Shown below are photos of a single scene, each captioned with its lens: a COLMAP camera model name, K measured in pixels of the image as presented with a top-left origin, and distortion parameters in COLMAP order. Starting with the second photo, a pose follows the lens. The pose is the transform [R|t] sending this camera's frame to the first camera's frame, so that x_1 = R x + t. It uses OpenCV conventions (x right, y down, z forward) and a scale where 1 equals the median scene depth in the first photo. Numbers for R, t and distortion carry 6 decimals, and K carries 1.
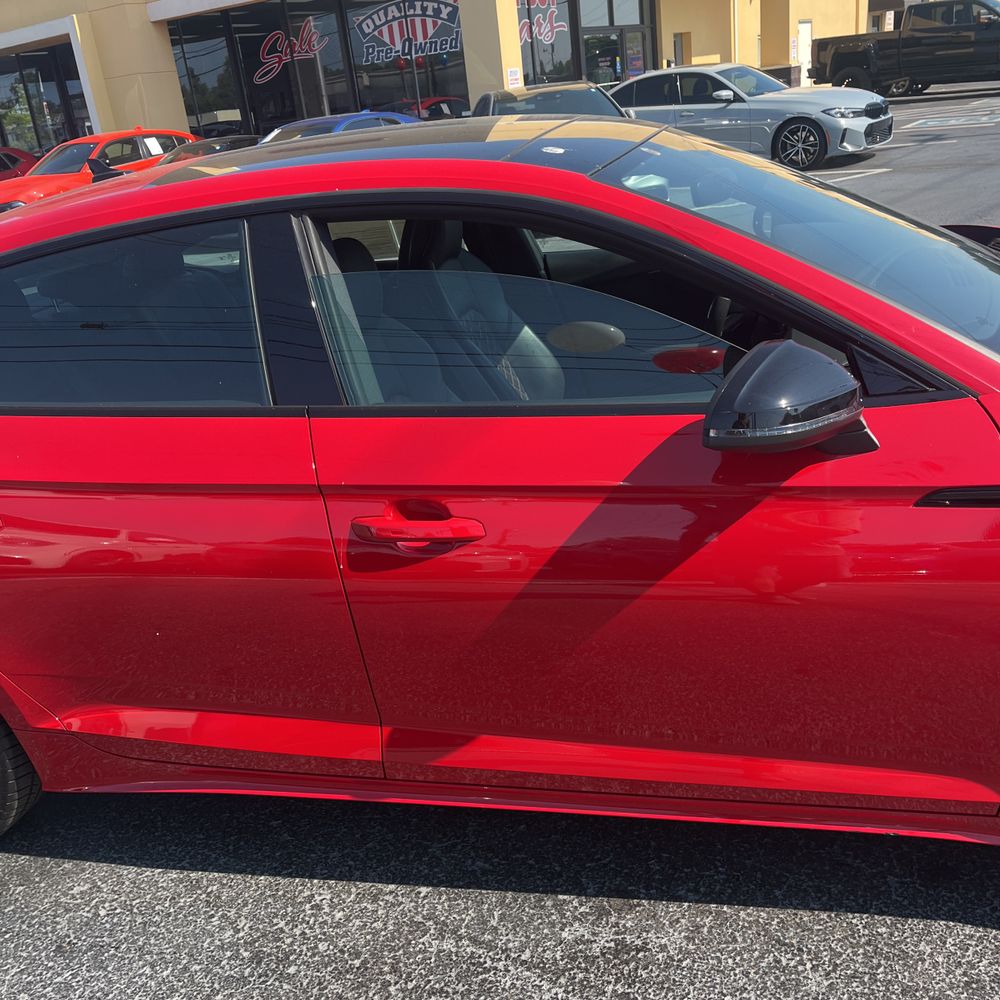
lens RADIAL K [[1025.0, 0, 499.0], [0, 1025.0, 497.5], [0, 0, 1]] dist [0.018631, 0.000000]
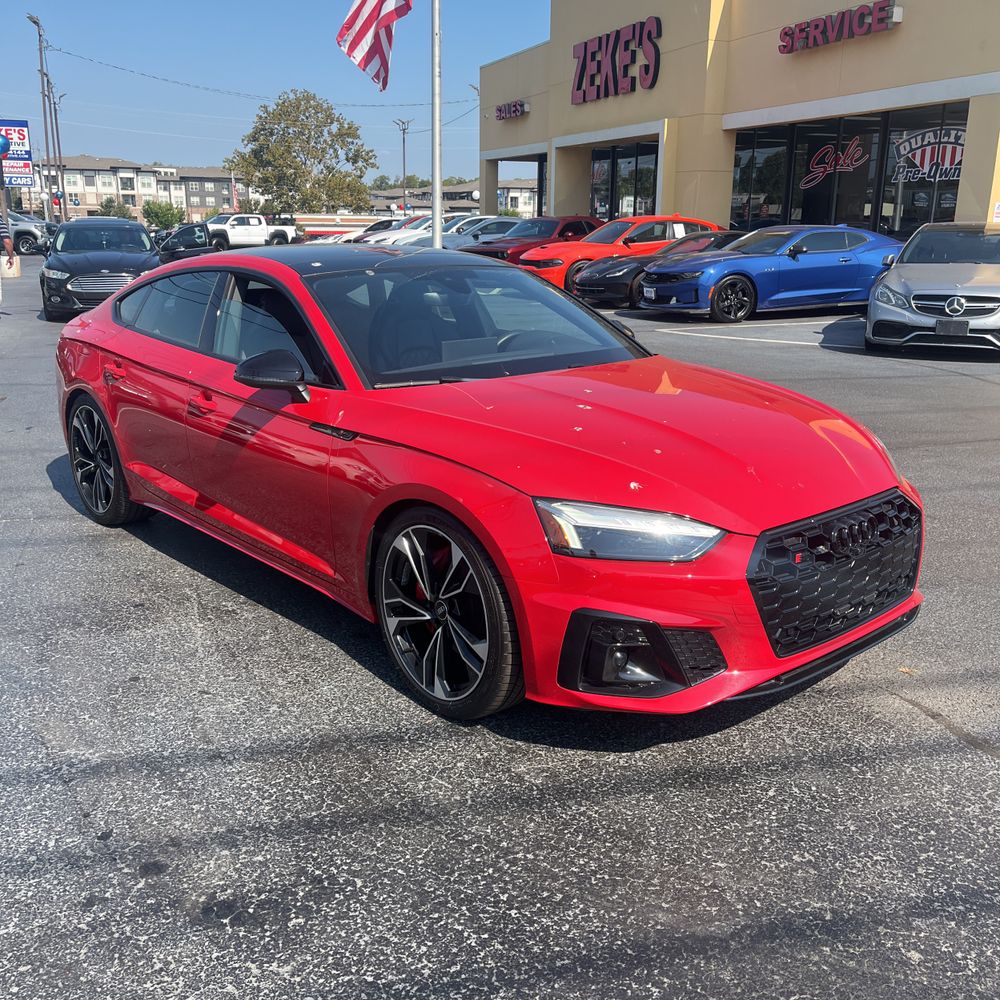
lens RADIAL K [[1025.0, 0, 500.3], [0, 1025.0, 501.5], [0, 0, 1]] dist [0.018631, 0.000000]
pose [[0.809601, 0.267210, -0.522633, 0.194163], [-0.302531, 0.952958, 0.018581, -0.000691], [0.503013, 0.143070, 0.852355, -0.073332]]
